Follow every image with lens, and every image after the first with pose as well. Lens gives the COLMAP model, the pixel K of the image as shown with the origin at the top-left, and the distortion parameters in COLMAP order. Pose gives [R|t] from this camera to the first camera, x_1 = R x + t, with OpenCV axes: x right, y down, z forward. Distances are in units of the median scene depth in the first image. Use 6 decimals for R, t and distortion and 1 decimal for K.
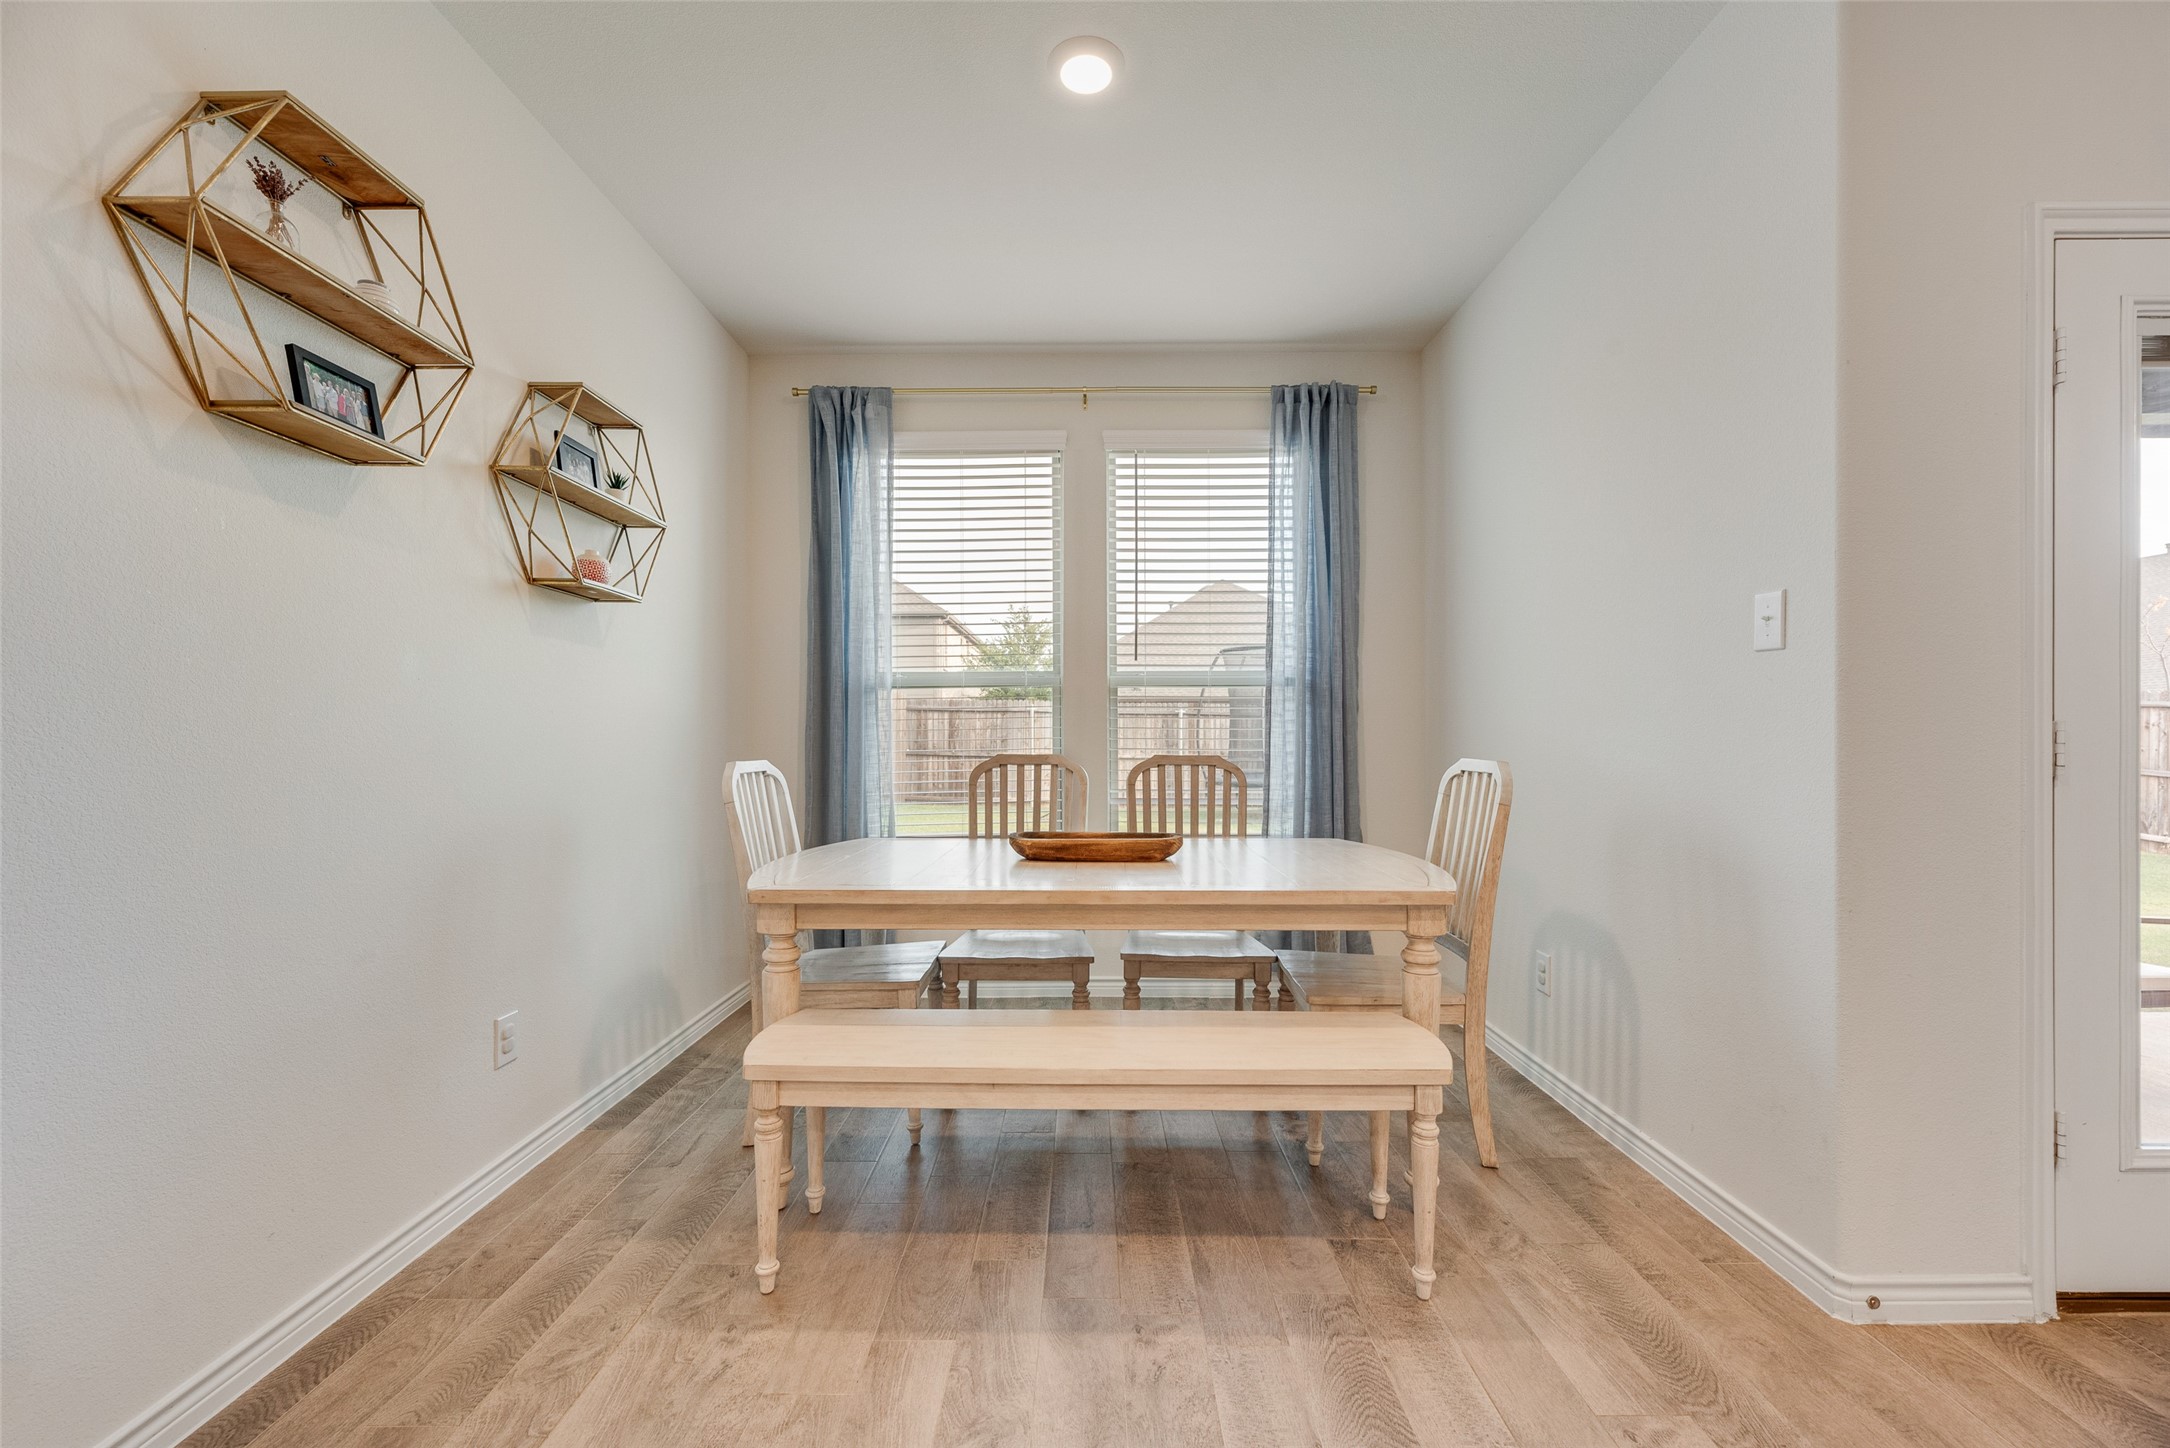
lens RADIAL K [[874.2, 0, 1086.5], [0, 874.2, 734.4], [0, 0, 1]] dist [0.002857, -0.000087]
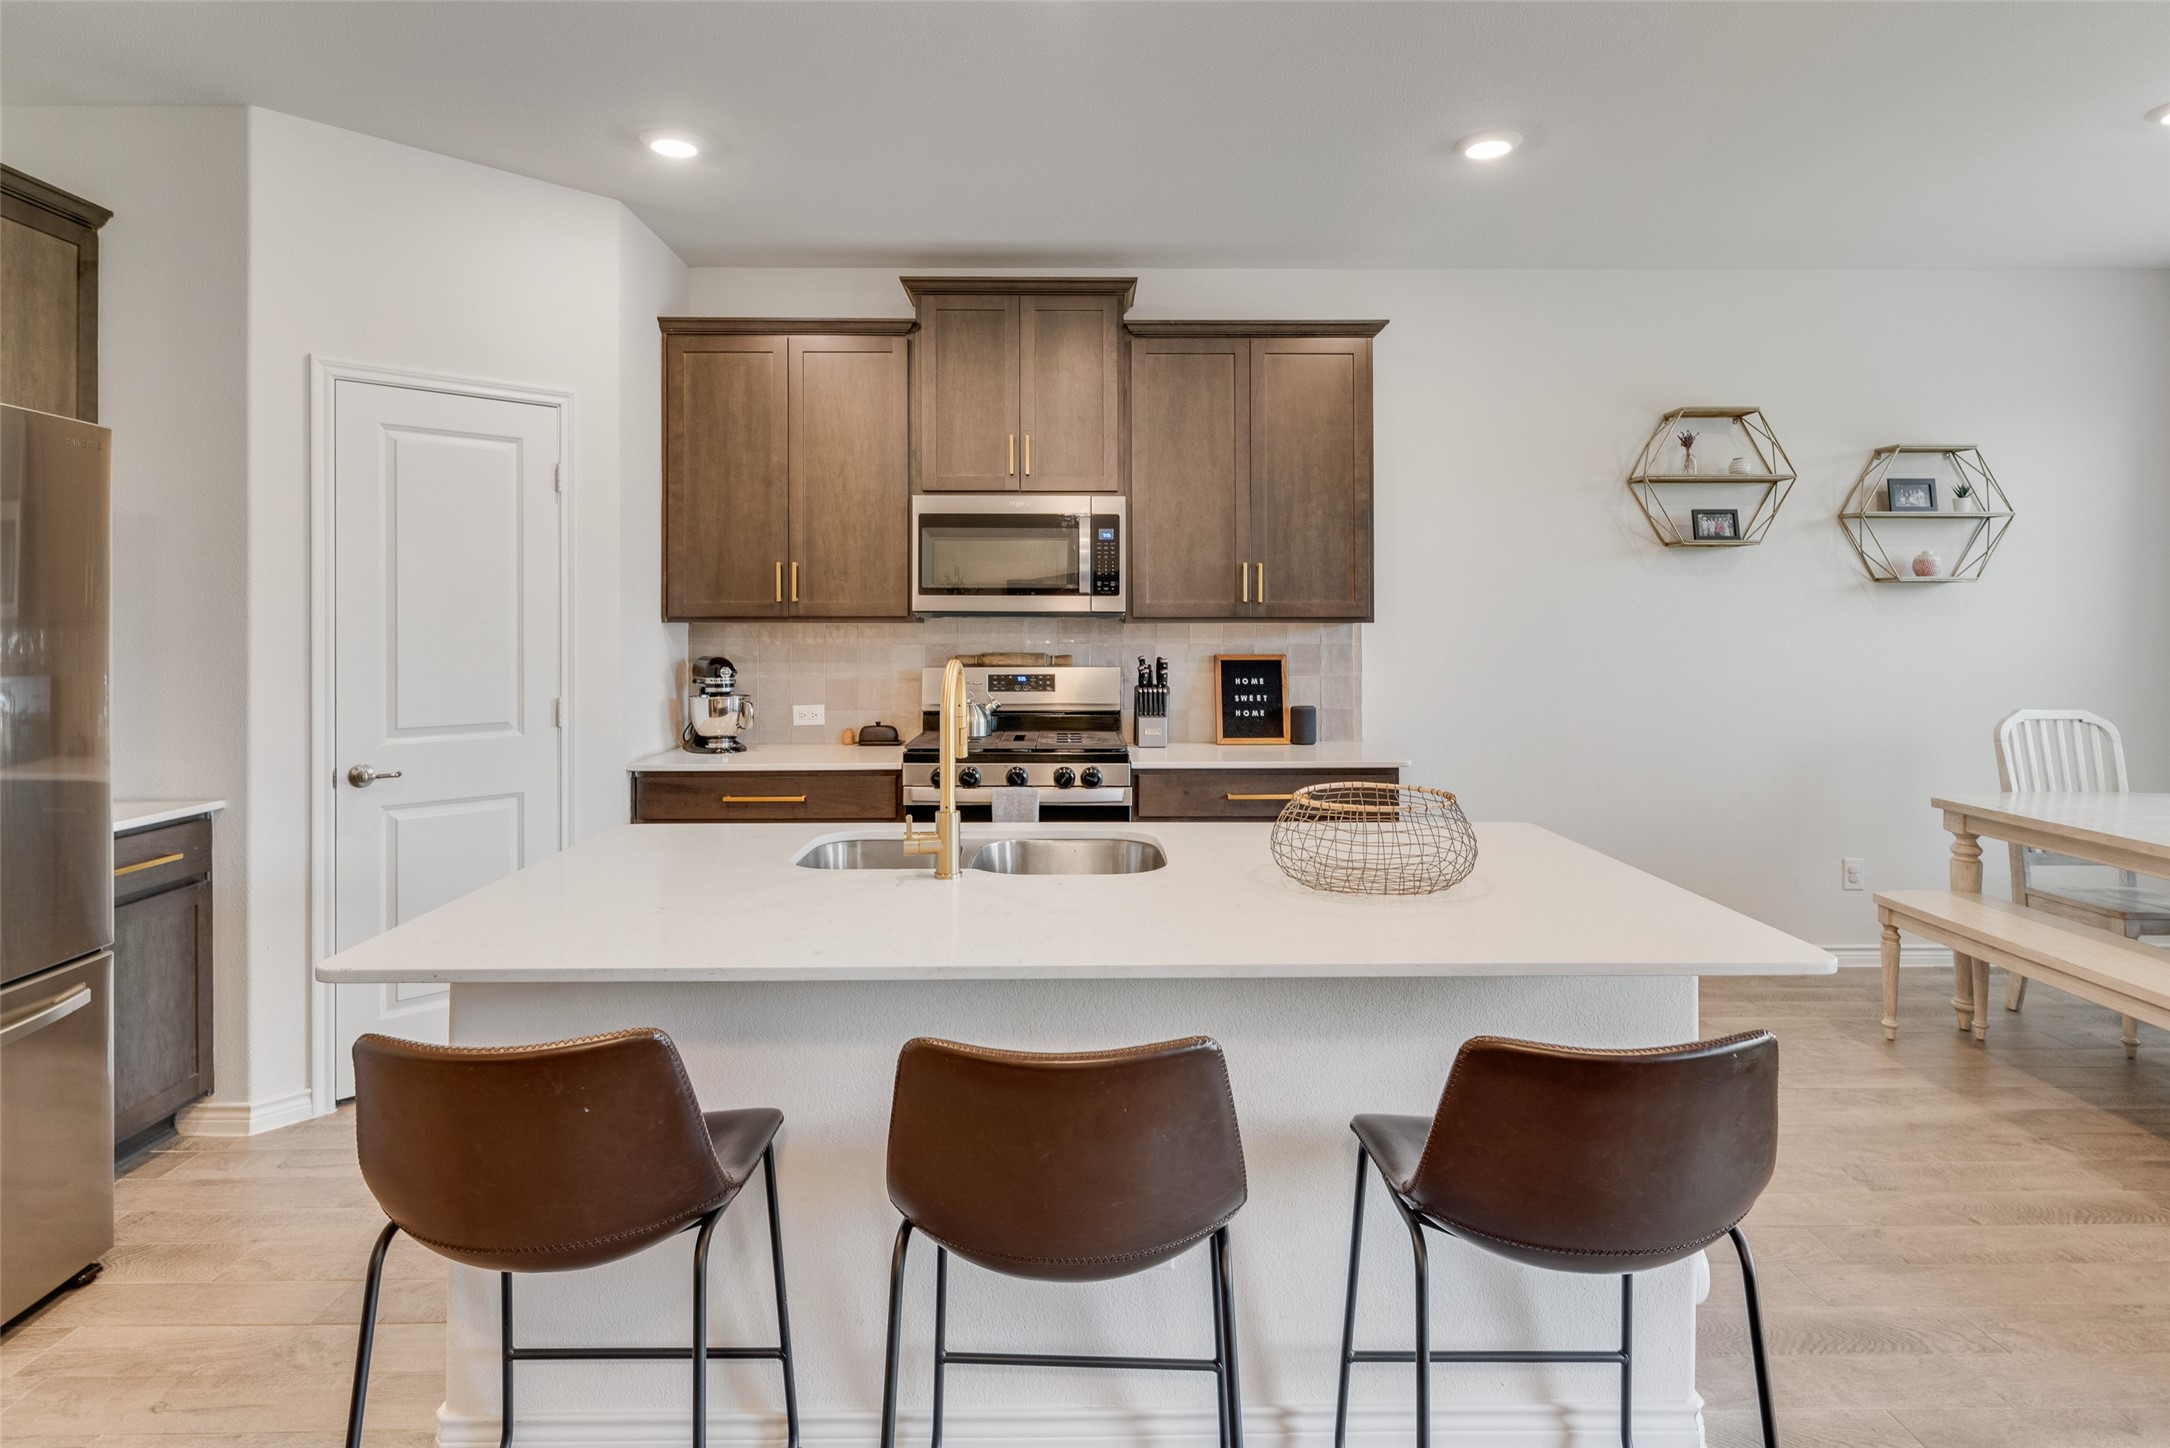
lens RADIAL K [[1176.0, 0, 1088.3], [0, 1176.0, 623.1], [0, 0, 1]] dist [0.004156, 0.000470]
pose [[0.018519, 0.001560, -0.999827, 1.227096], [0.003963, 0.999991, 0.001634, -0.097653], [0.999821, -0.003993, 0.018512, -0.357288]]
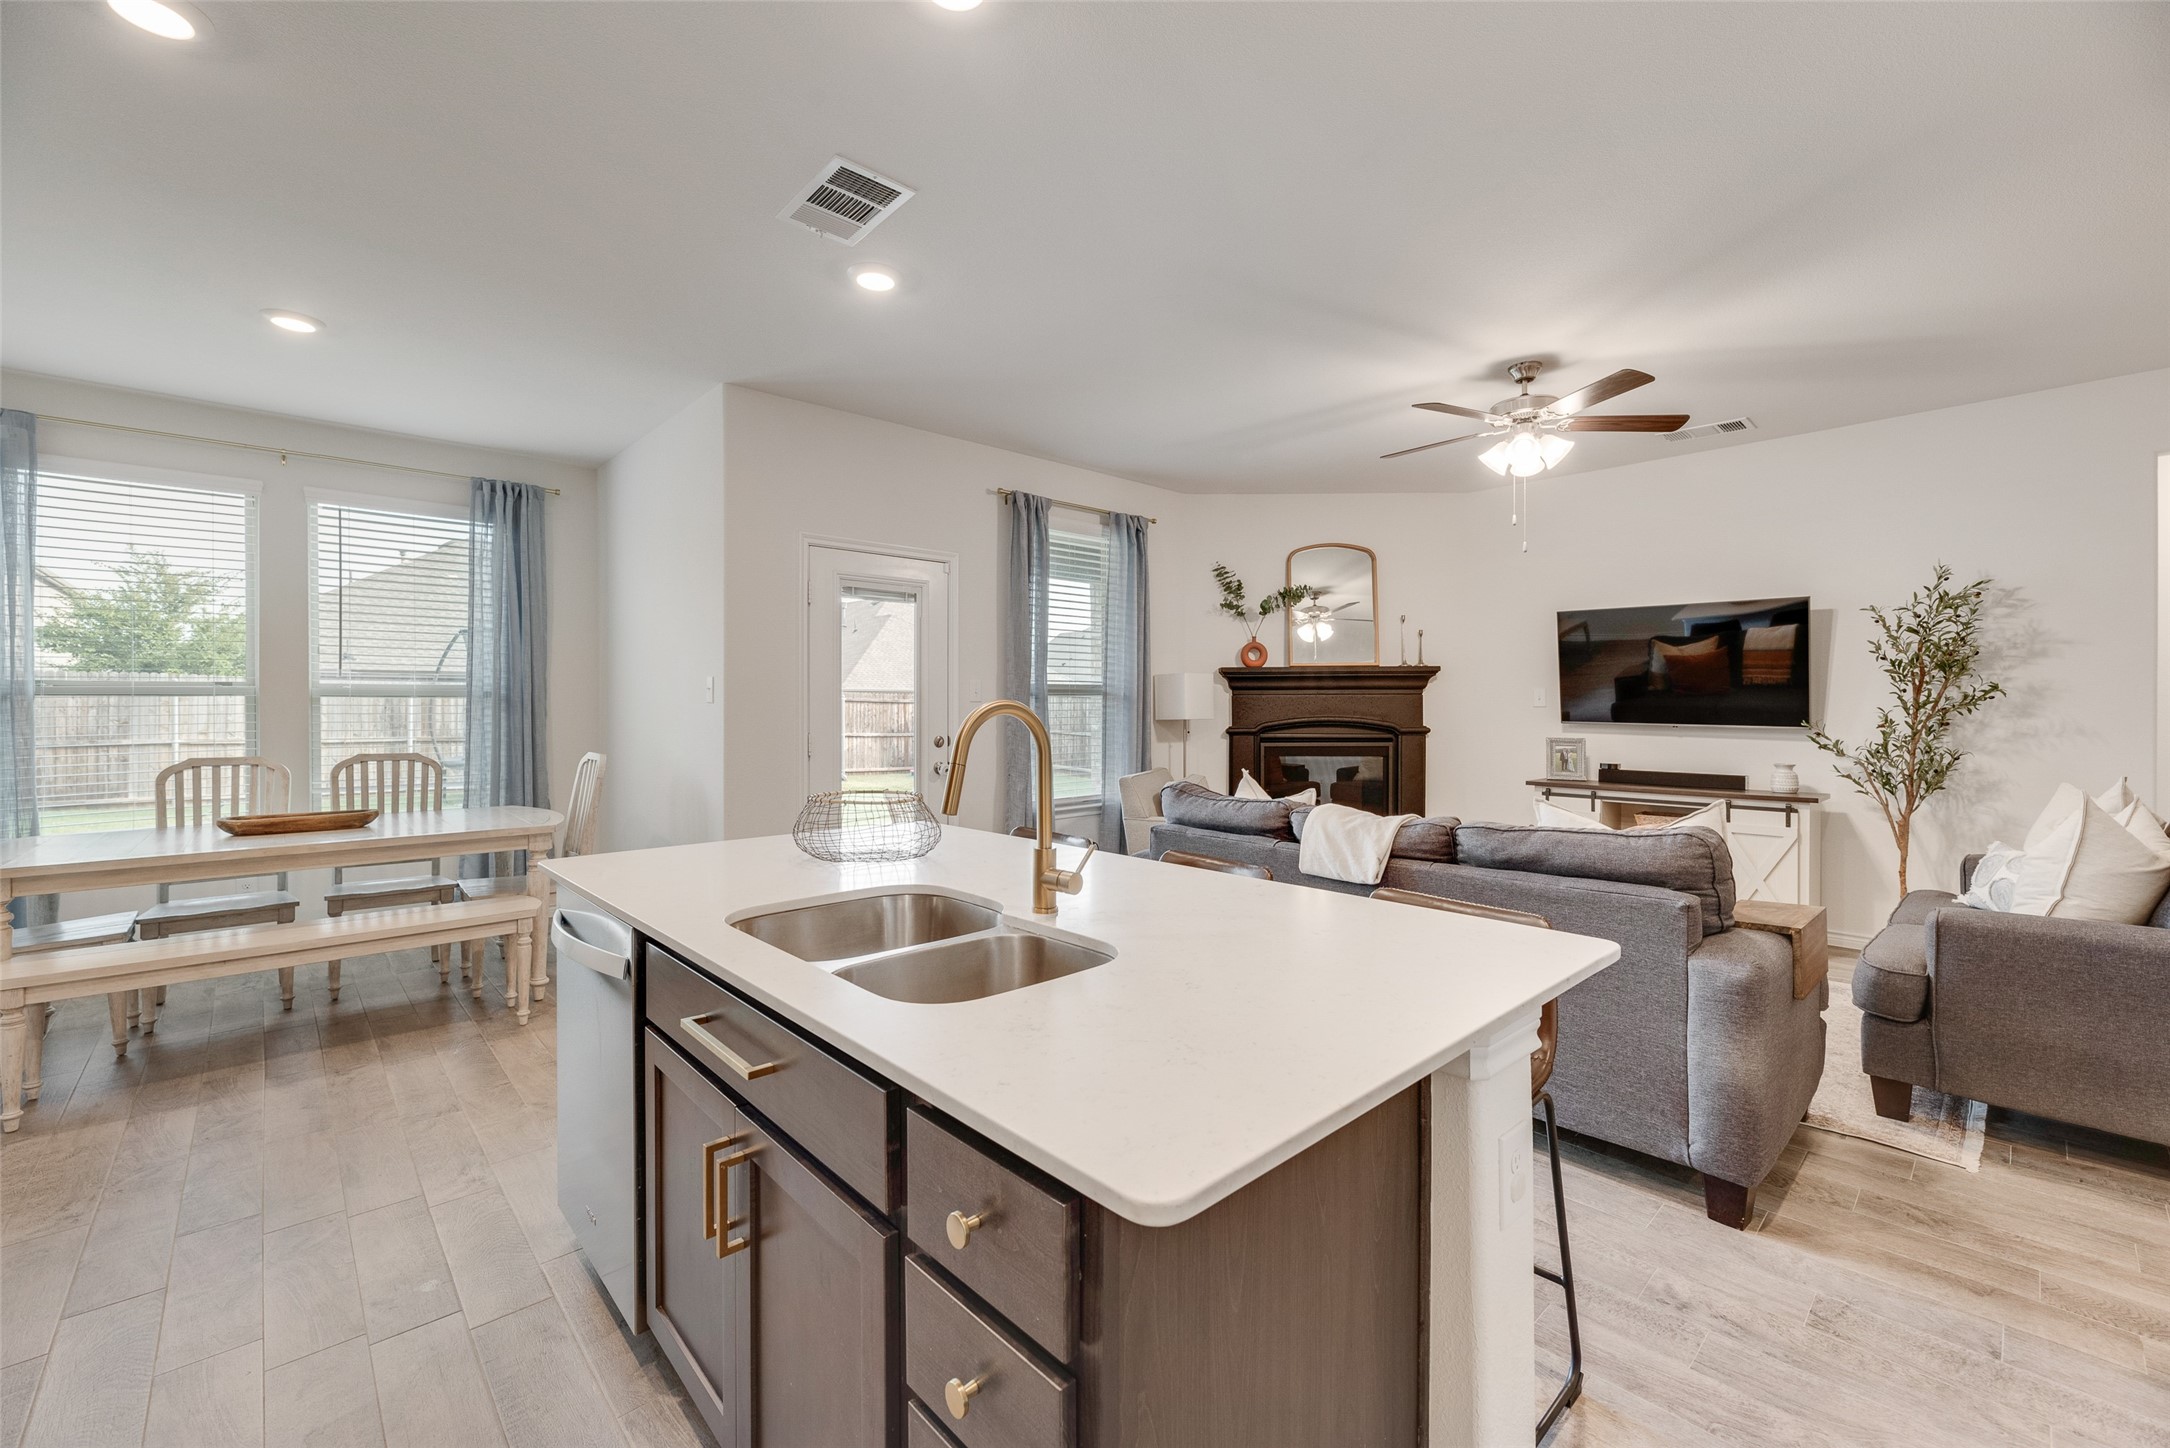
lens RADIAL K [[878.4, 0, 1087.8], [0, 878.4, 709.7], [0, 0, 1]] dist [0.002053, 0.000085]
pose [[0.728869, -0.002260, 0.684650, -0.036685], [-0.001690, 0.999986, 0.005101, -0.066095], [-0.684651, -0.004875, 0.728854, -0.931361]]
